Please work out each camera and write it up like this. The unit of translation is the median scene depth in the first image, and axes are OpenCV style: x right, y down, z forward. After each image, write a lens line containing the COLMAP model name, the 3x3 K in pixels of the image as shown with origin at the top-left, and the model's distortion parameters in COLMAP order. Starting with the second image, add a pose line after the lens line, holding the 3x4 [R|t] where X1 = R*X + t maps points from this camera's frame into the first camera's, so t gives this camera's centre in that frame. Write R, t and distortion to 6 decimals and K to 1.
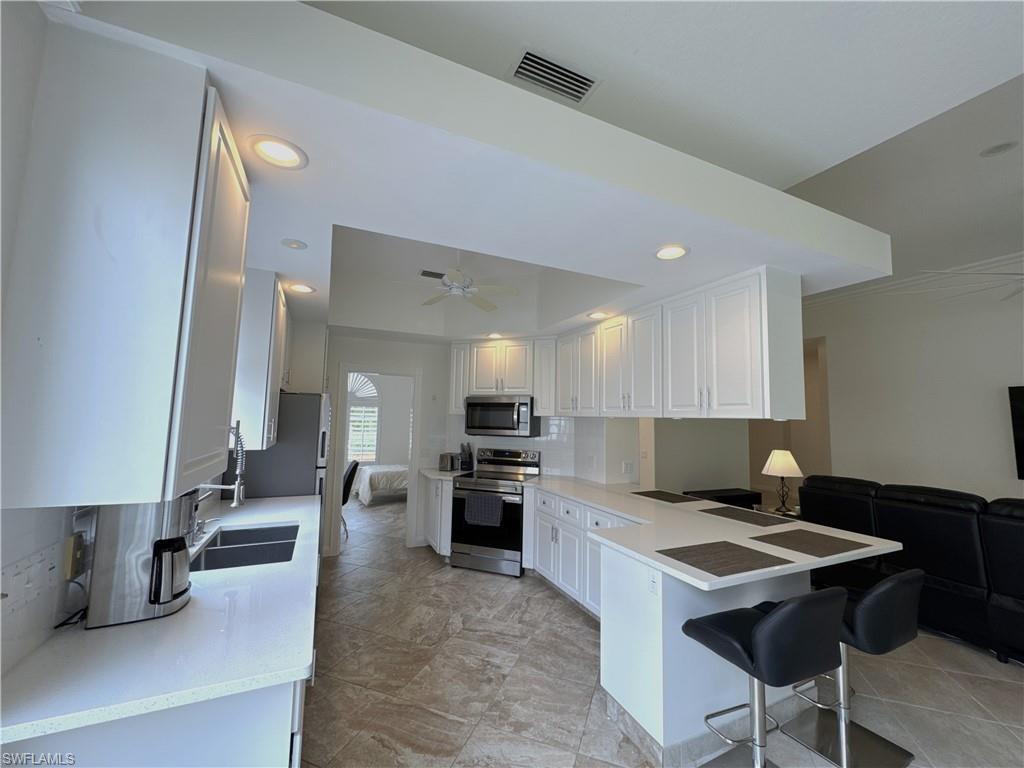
lens RADIAL K [[408.4, 0, 512.8], [0, 408.4, 381.9], [0, 0, 1]] dist [-0.008285, 0.001226]
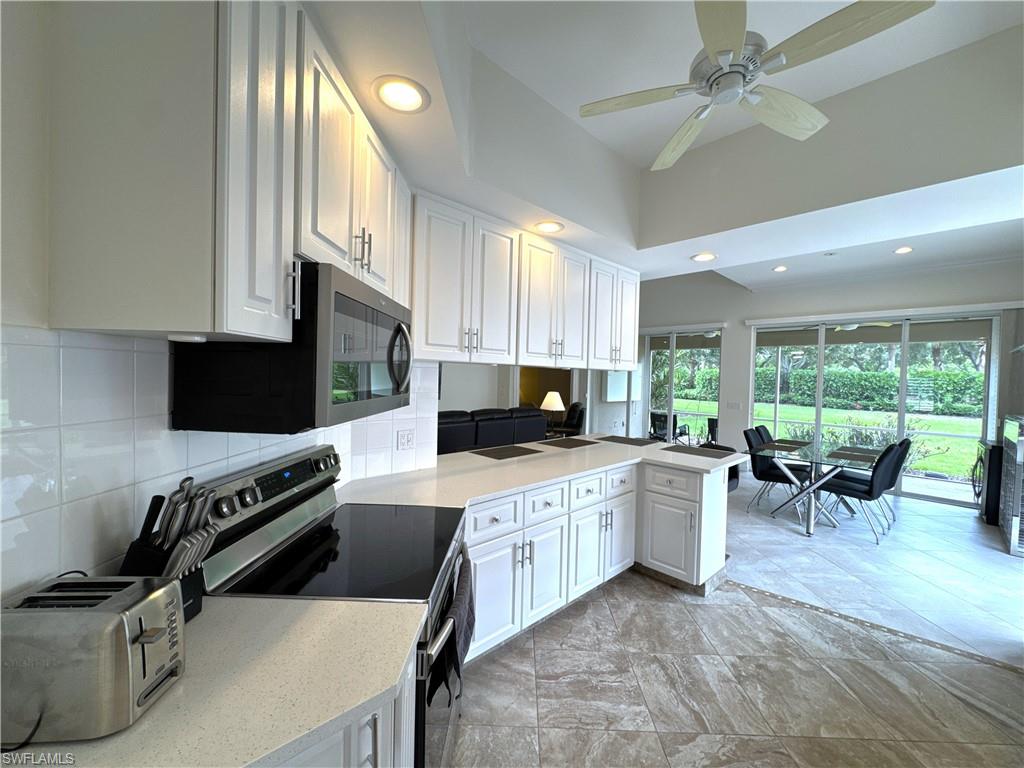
lens RADIAL K [[408.4, 0, 512.6], [0, 408.4, 381.5], [0, 0, 1]] dist [-0.008285, 0.001226]
pose [[-0.323618, -0.043656, 0.945180, -0.523923], [-0.112042, 0.993675, 0.007534, 0.125068], [-0.939531, -0.103462, -0.326462, 1.405299]]
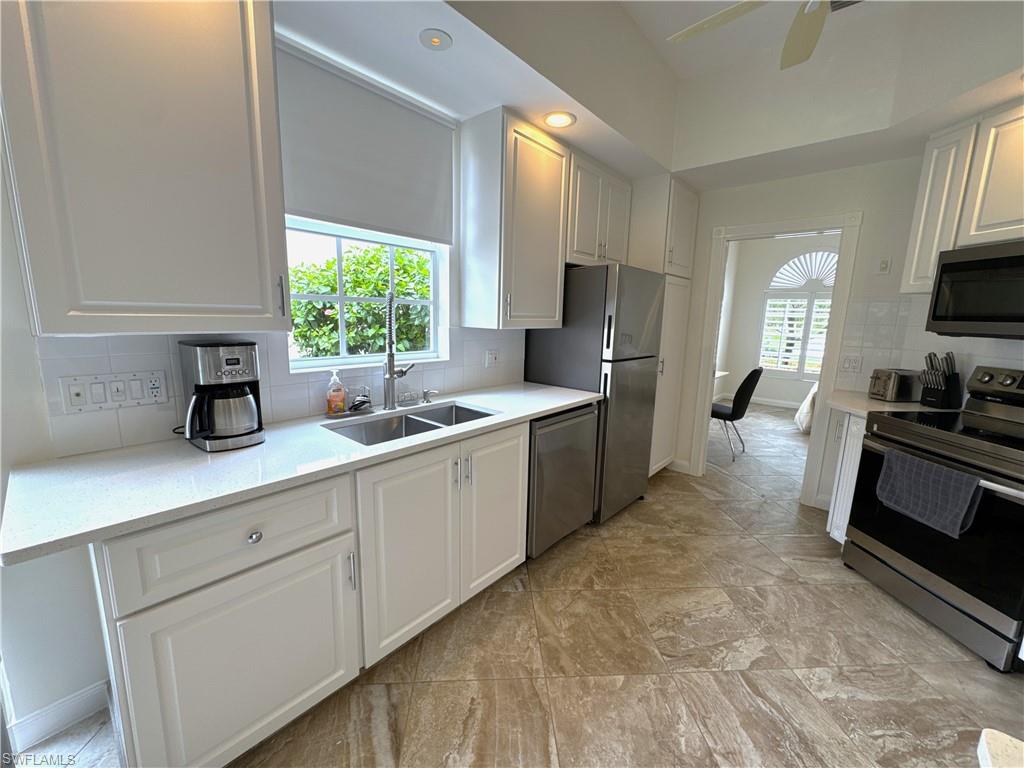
lens RADIAL K [[408.4, 0, 513.4], [0, 408.4, 383.9], [0, 0, 1]] dist [-0.008285, 0.001226]
pose [[0.407725, 0.141483, -0.902077, 0.179127], [0.067781, 0.980508, 0.184420, 0.096118], [0.910586, -0.136336, 0.390188, 0.521651]]
